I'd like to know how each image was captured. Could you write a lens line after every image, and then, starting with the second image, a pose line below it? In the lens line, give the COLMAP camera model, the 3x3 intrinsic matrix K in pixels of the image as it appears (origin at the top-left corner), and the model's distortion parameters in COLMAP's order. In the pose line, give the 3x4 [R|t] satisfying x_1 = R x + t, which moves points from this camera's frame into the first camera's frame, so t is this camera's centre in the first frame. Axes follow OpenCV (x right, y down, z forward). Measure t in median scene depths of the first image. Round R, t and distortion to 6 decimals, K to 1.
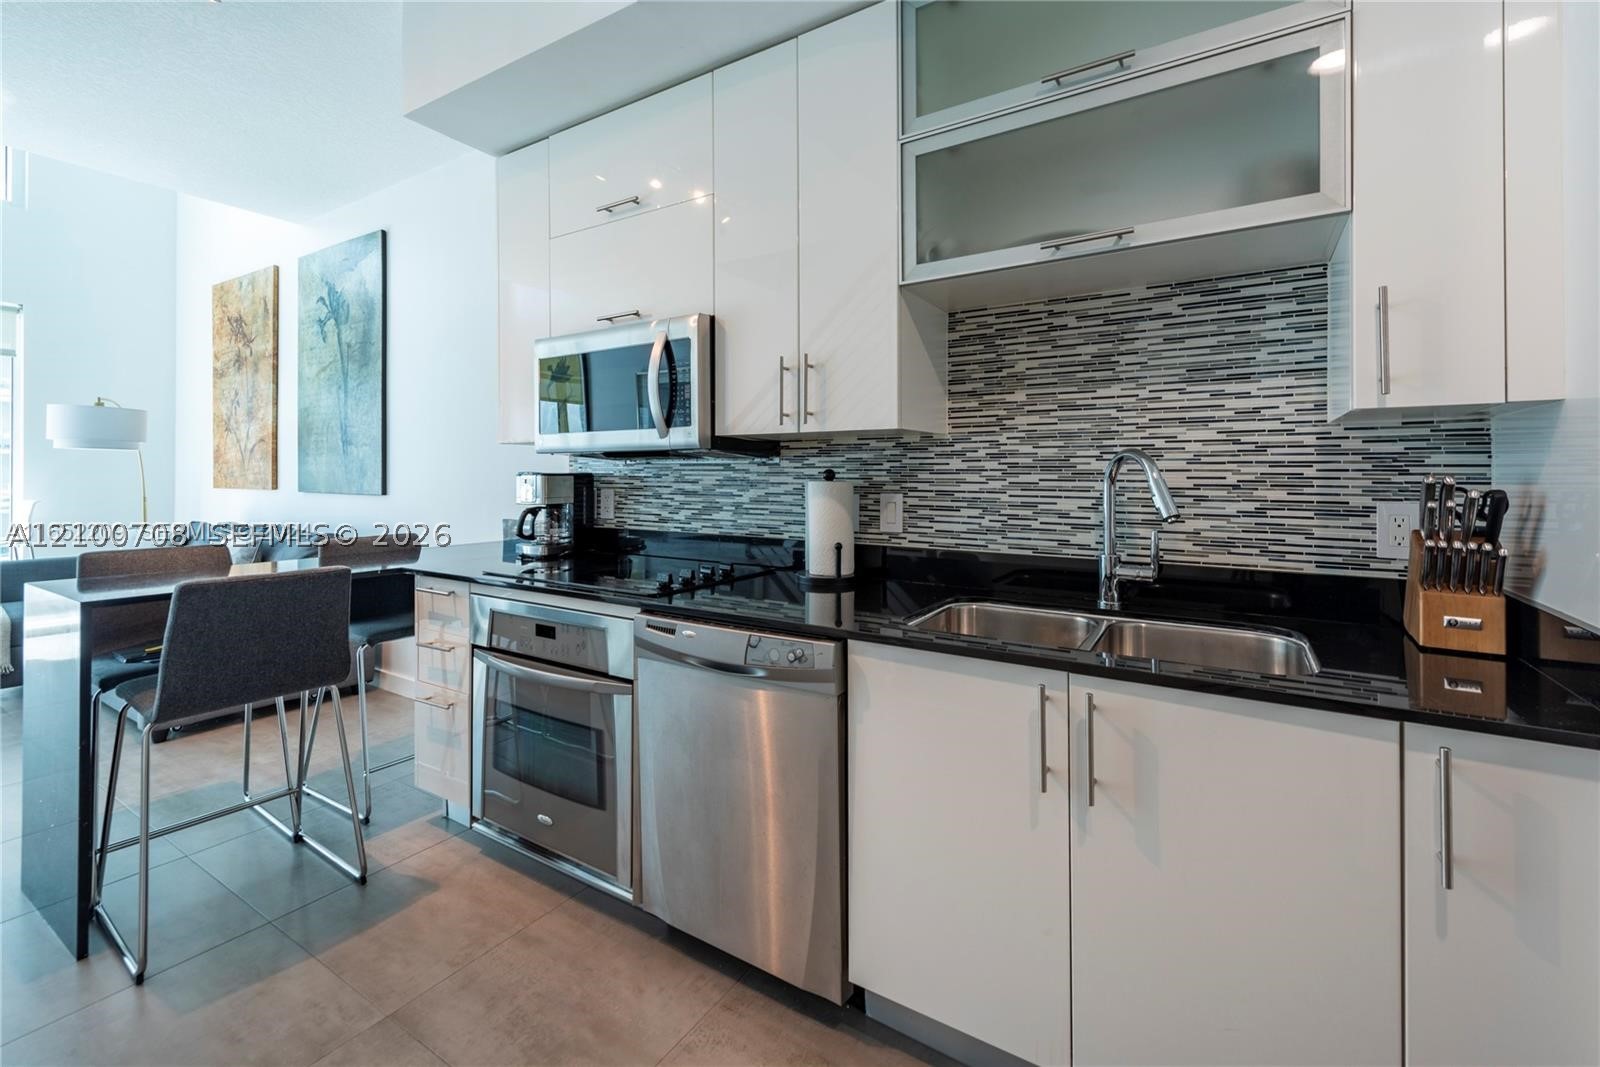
lens RADIAL K [[665.6, 0, 842.7], [0, 665.6, 483.6], [0, 0, 1]] dist [0.010963, -0.003506]
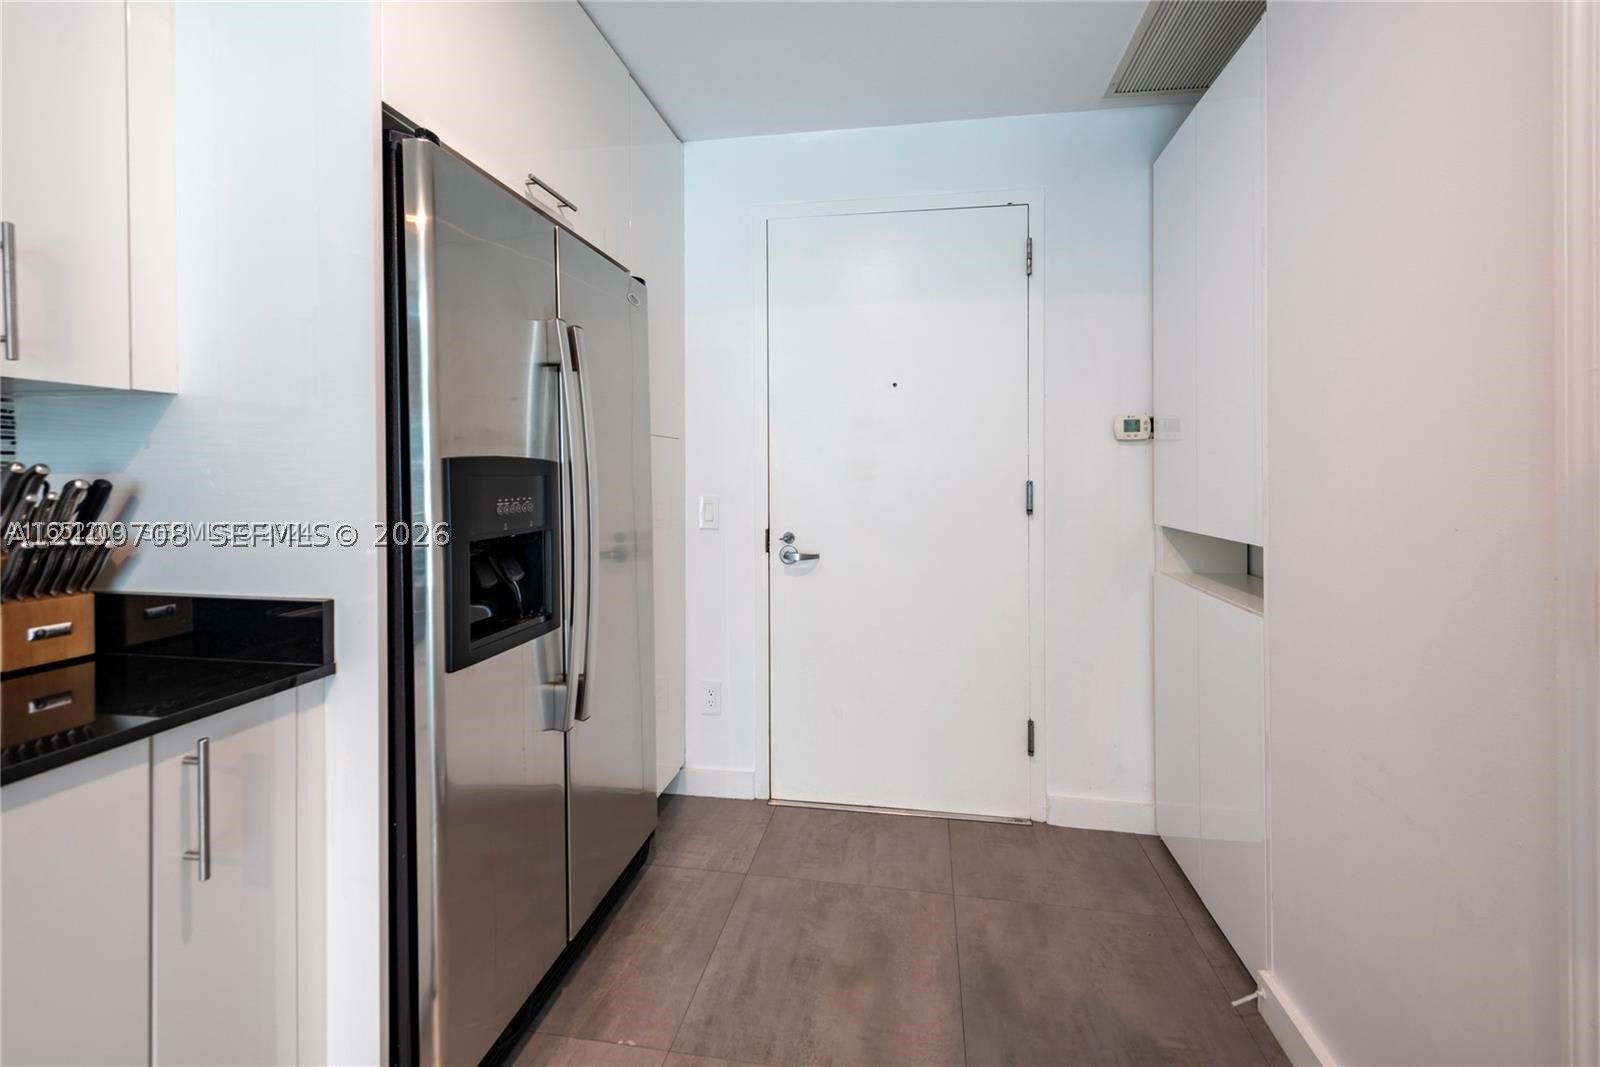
lens RADIAL K [[665.6, 0, 809.6], [0, 665.6, 473.8], [0, 0, 1]] dist [0.010963, -0.003506]
pose [[-0.357098, -0.005504, 0.934051, -0.182077], [0.006425, 0.999945, 0.008349, -0.000025], [-0.934045, 0.008982, -0.357043, 0.274994]]
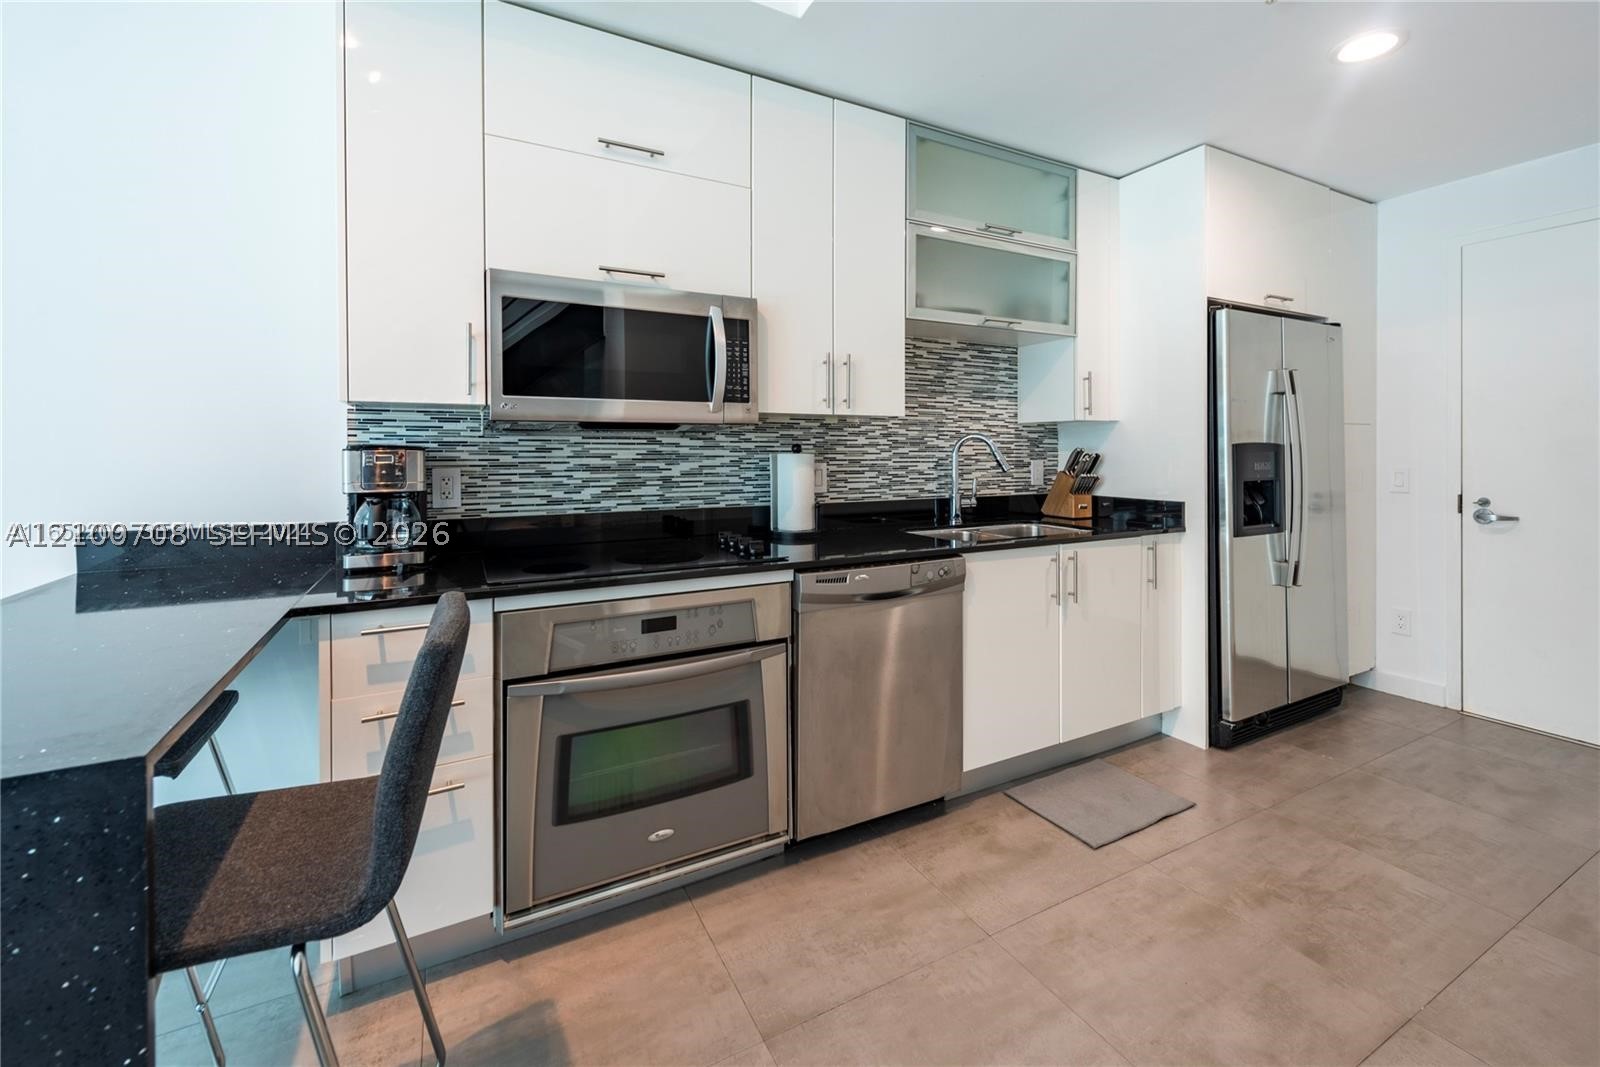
lens RADIAL K [[665.6, 0, 816.9], [0, 665.6, 462.3], [0, 0, 1]] dist [0.010963, -0.003506]
pose [[0.511673, -0.019229, 0.858965, -1.250572], [0.013214, 0.999807, 0.014511, -0.005690], [-0.859078, 0.003926, 0.511829, 0.414567]]
